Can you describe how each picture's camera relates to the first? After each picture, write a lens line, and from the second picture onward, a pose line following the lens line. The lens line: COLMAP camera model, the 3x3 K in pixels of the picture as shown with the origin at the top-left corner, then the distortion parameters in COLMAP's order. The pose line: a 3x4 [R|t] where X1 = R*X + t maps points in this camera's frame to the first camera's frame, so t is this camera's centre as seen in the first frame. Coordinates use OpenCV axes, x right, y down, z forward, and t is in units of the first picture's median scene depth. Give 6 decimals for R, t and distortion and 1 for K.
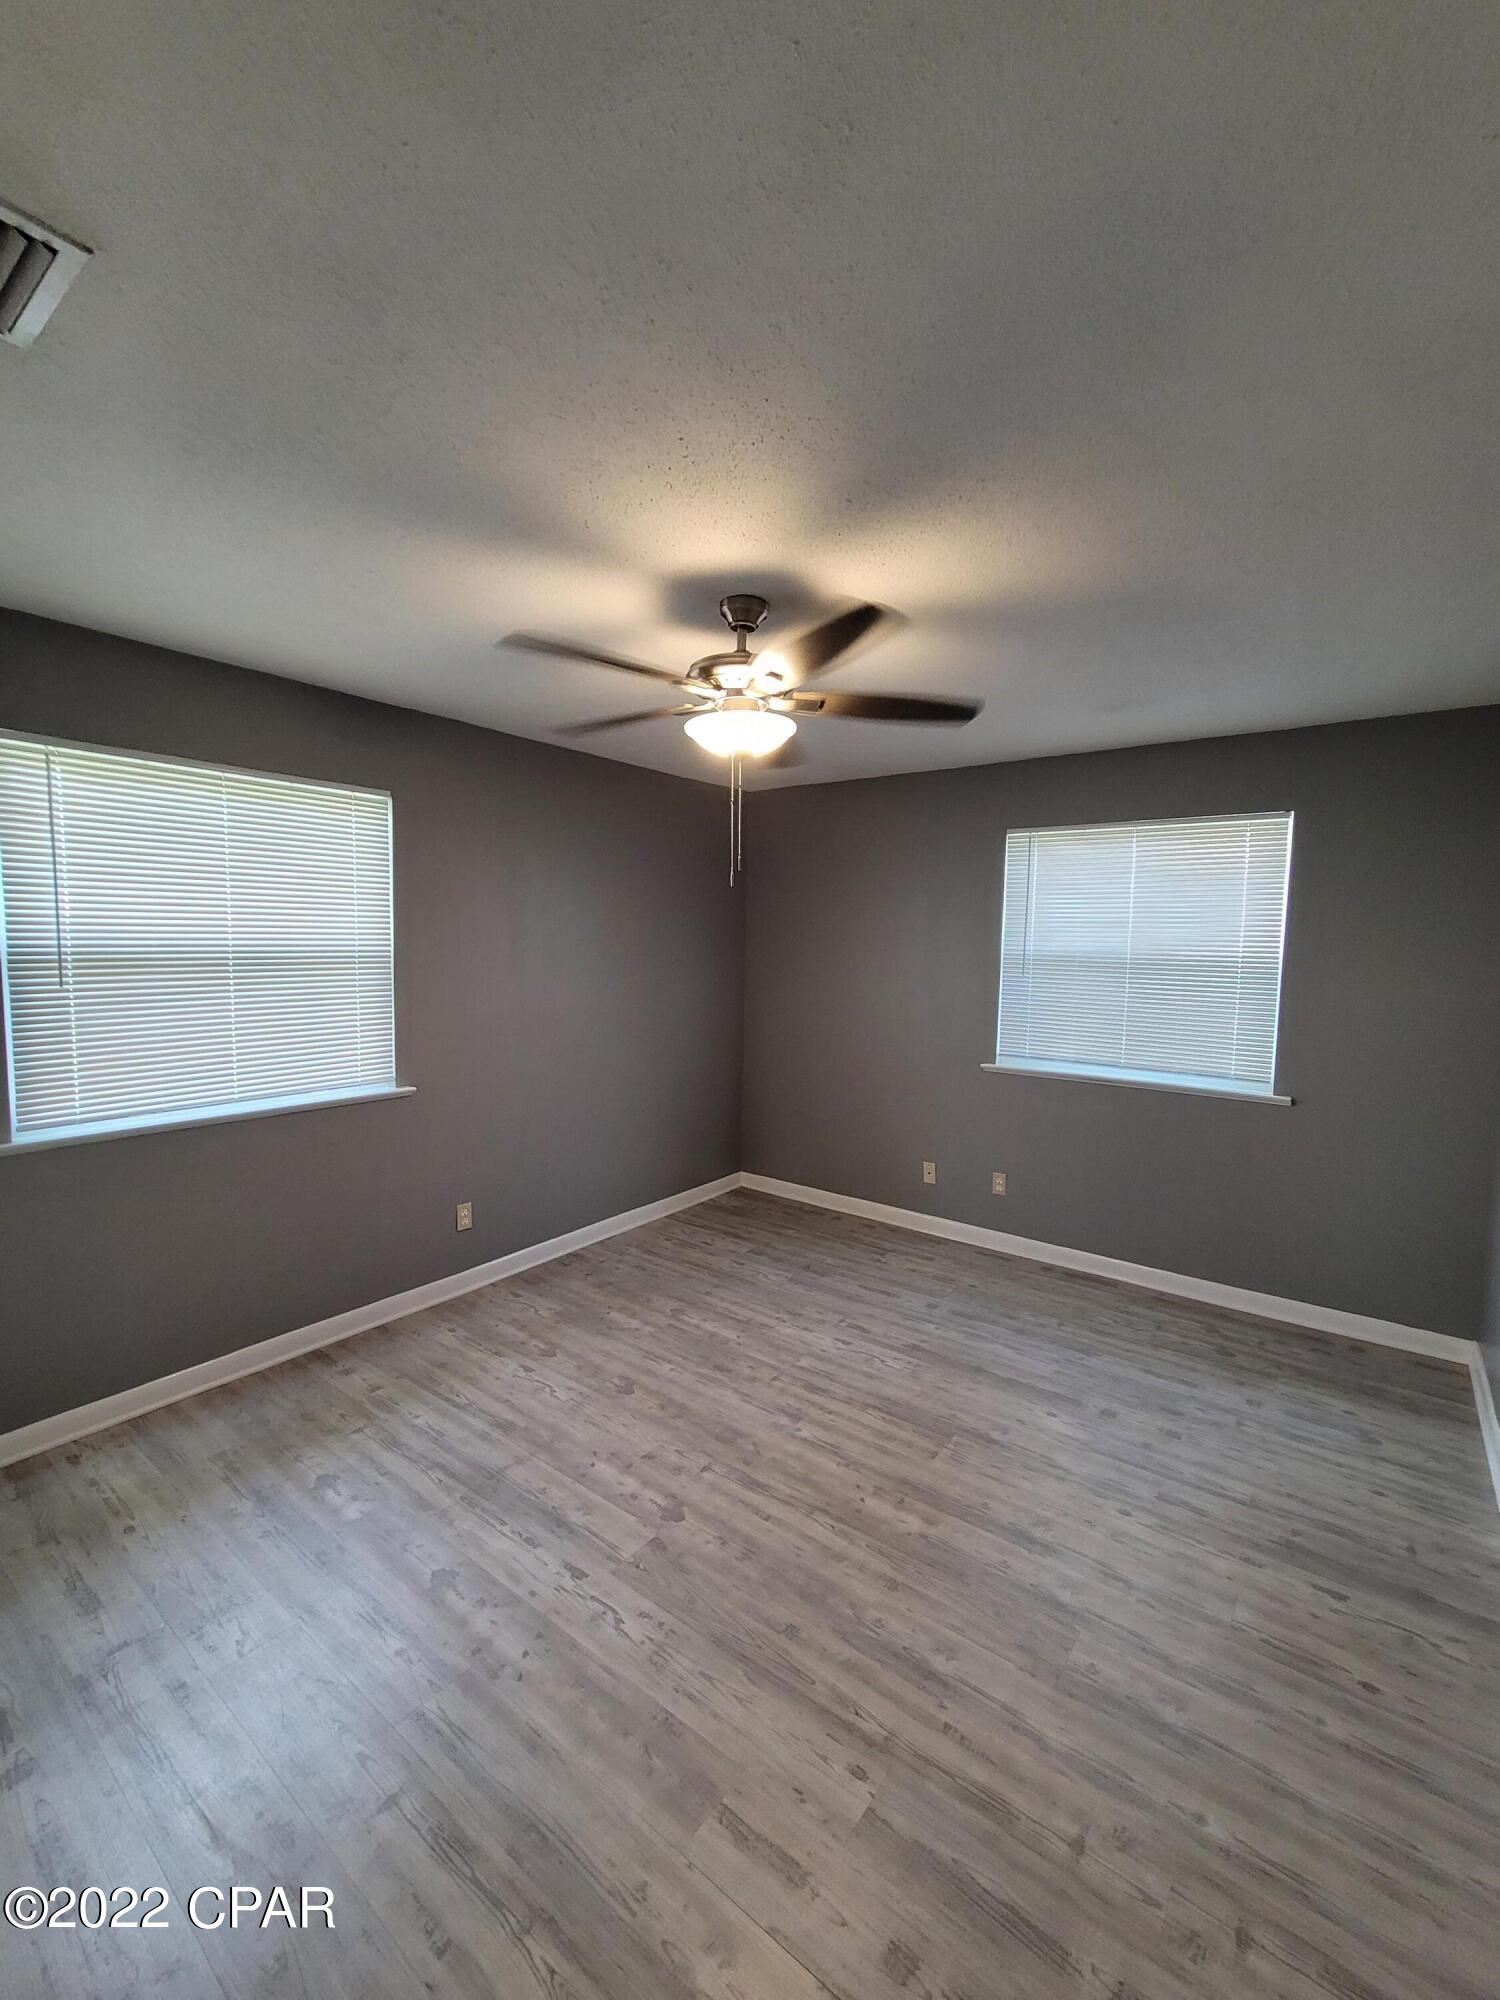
lens RADIAL K [[821.2, 0, 749.8], [0, 821.2, 1009.8], [0, 0, 1]] dist [-0.004669, -0.000651]
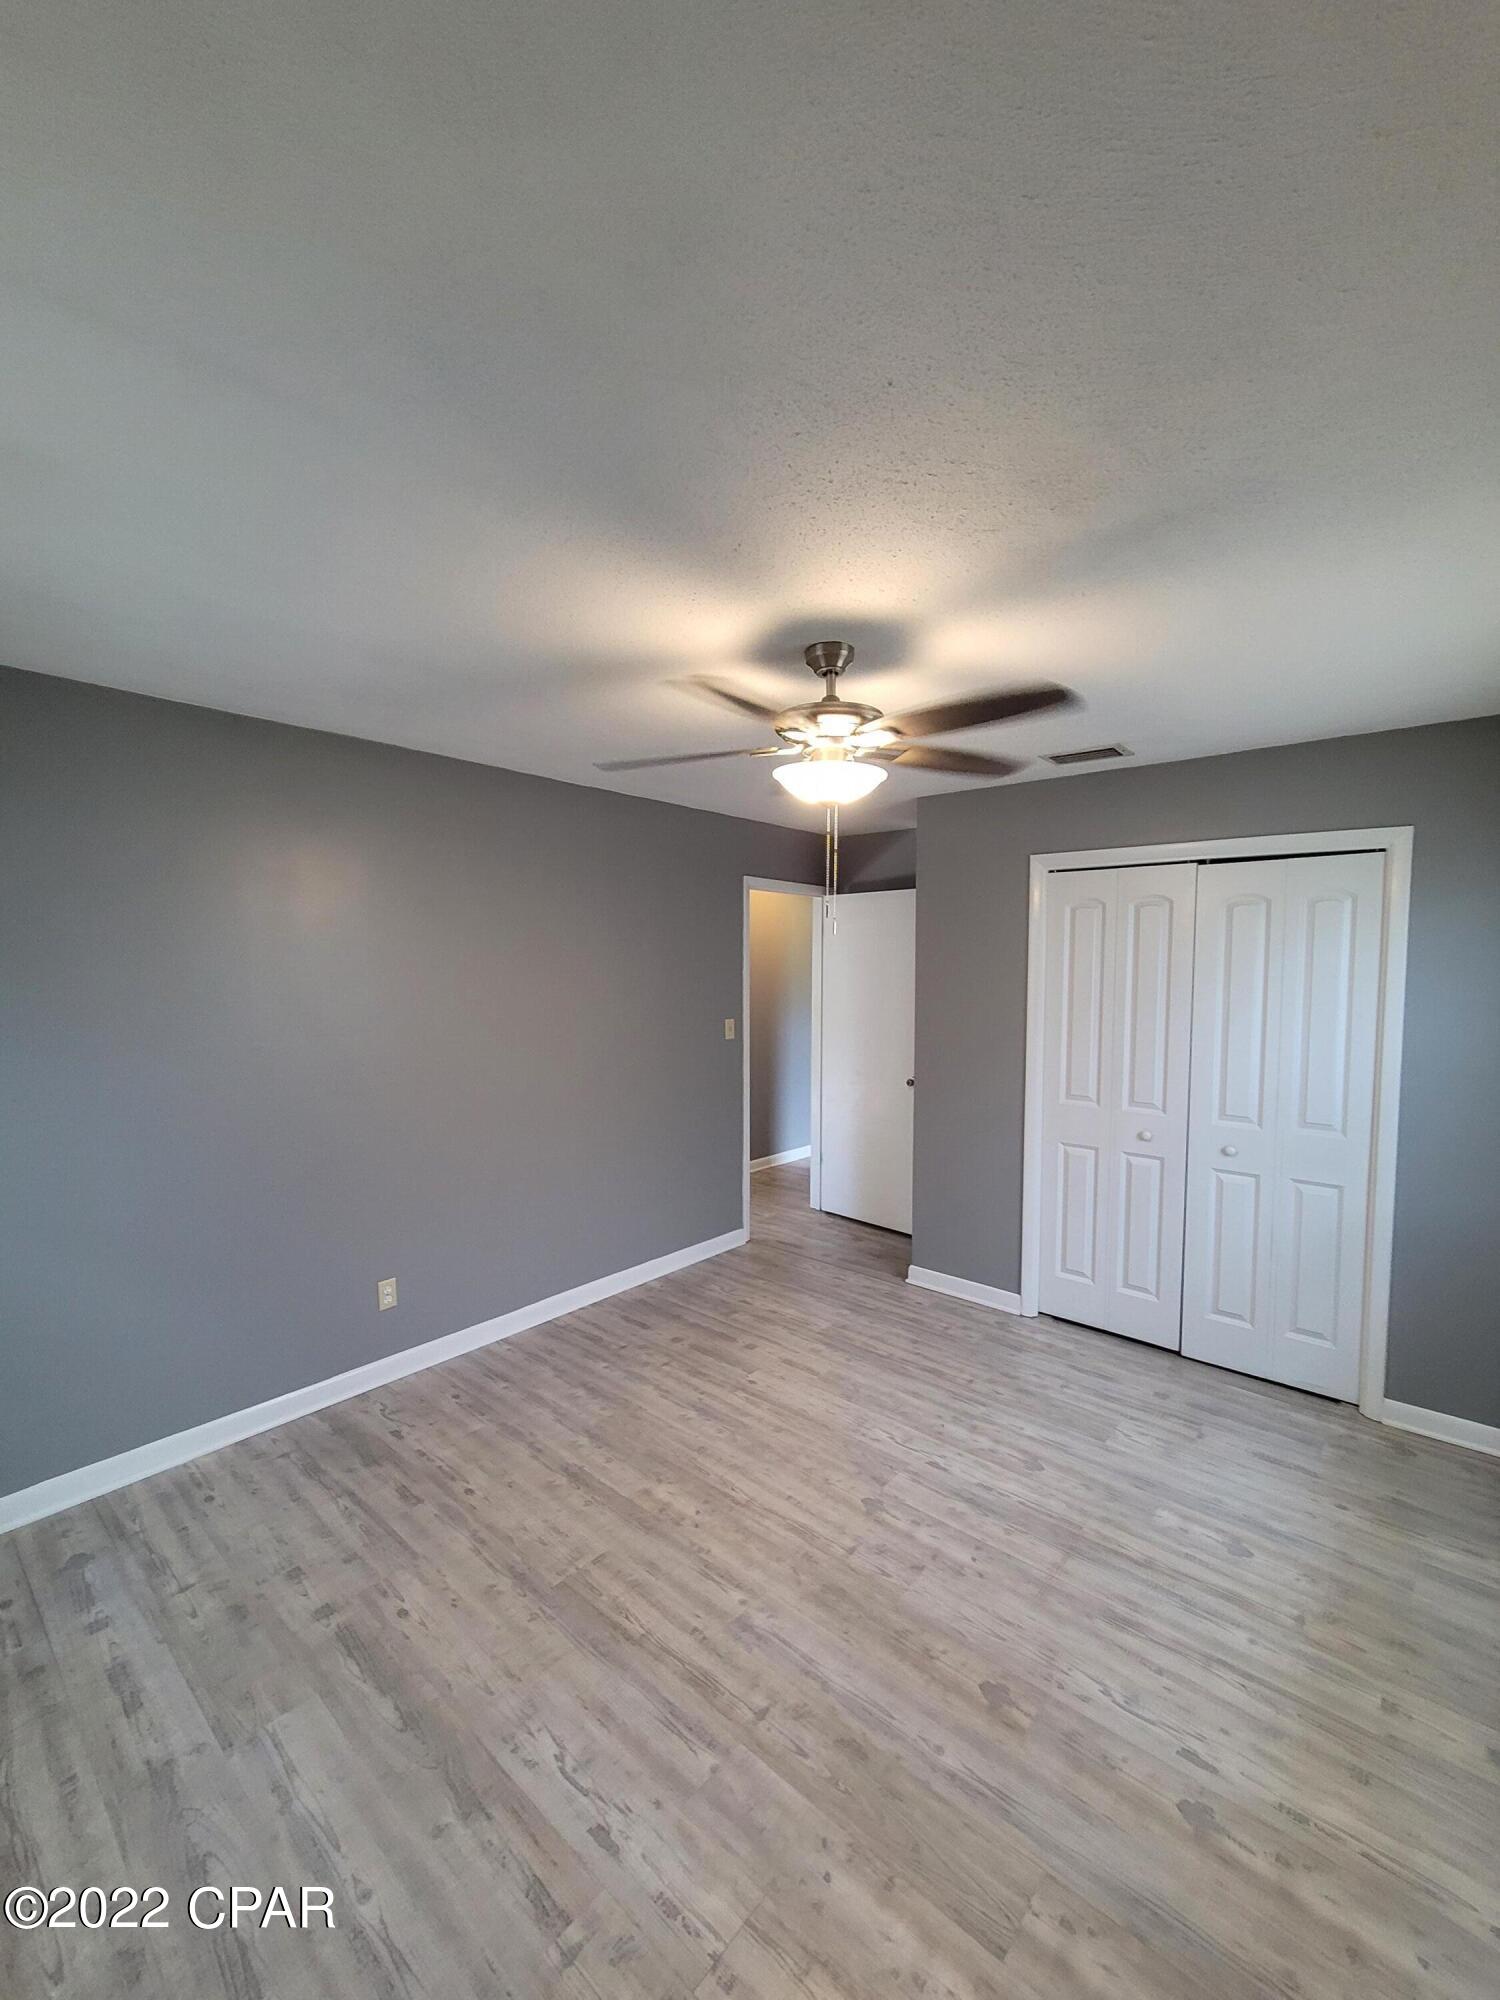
lens RADIAL K [[821.2, 0, 752.3], [0, 821.2, 1009.2], [0, 0, 1]] dist [-0.004669, -0.000651]
pose [[-0.997616, -0.020765, 0.065810, 0.010708], [-0.011838, 0.991012, 0.133250, -0.176912], [-0.067986, 0.132154, -0.988895, 1.815158]]
